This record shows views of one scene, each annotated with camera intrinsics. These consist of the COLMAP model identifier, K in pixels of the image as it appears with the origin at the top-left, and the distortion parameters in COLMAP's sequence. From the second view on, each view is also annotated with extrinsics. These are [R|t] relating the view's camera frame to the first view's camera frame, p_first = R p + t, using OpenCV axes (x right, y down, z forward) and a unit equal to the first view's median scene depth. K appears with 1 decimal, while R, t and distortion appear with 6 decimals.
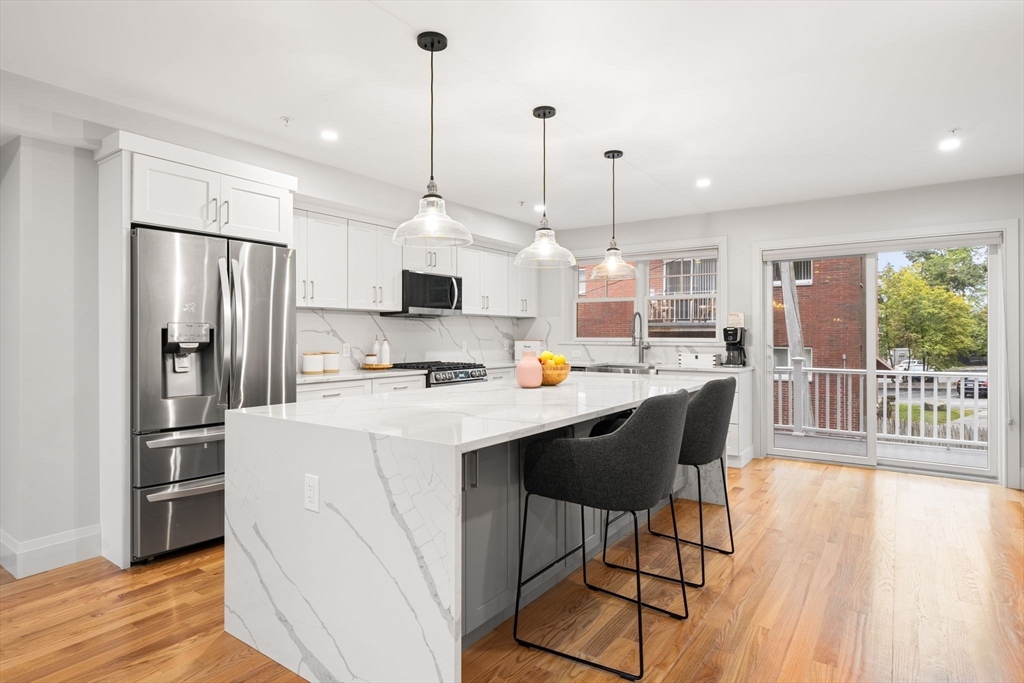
lens RADIAL K [[556.2, 0, 510.9], [0, 556.2, 336.4], [0, 0, 1]] dist [-0.016600, 0.002133]
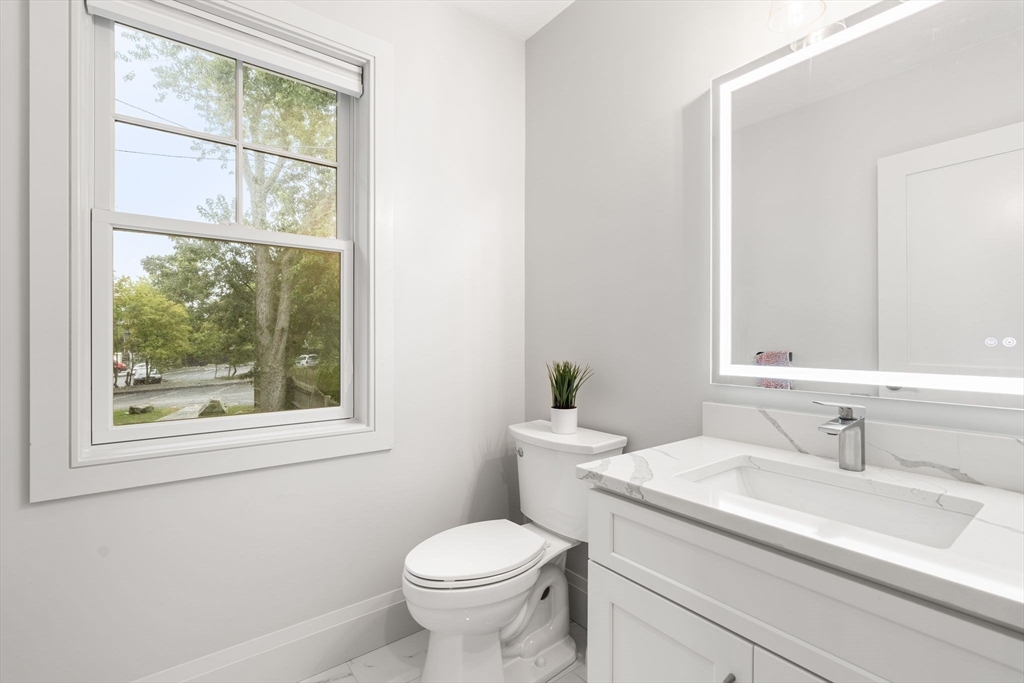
lens RADIAL K [[464.1, 0, 512.4], [0, 464.1, 341.3], [0, 0, 1]] dist [-0.010508, 0.001768]
pose [[0.300525, 0.000299, 0.953774, 0.118661], [0.001633, 0.999998, -0.000828, 0.002287], [-0.953773, 0.001806, 0.300524, 0.065604]]
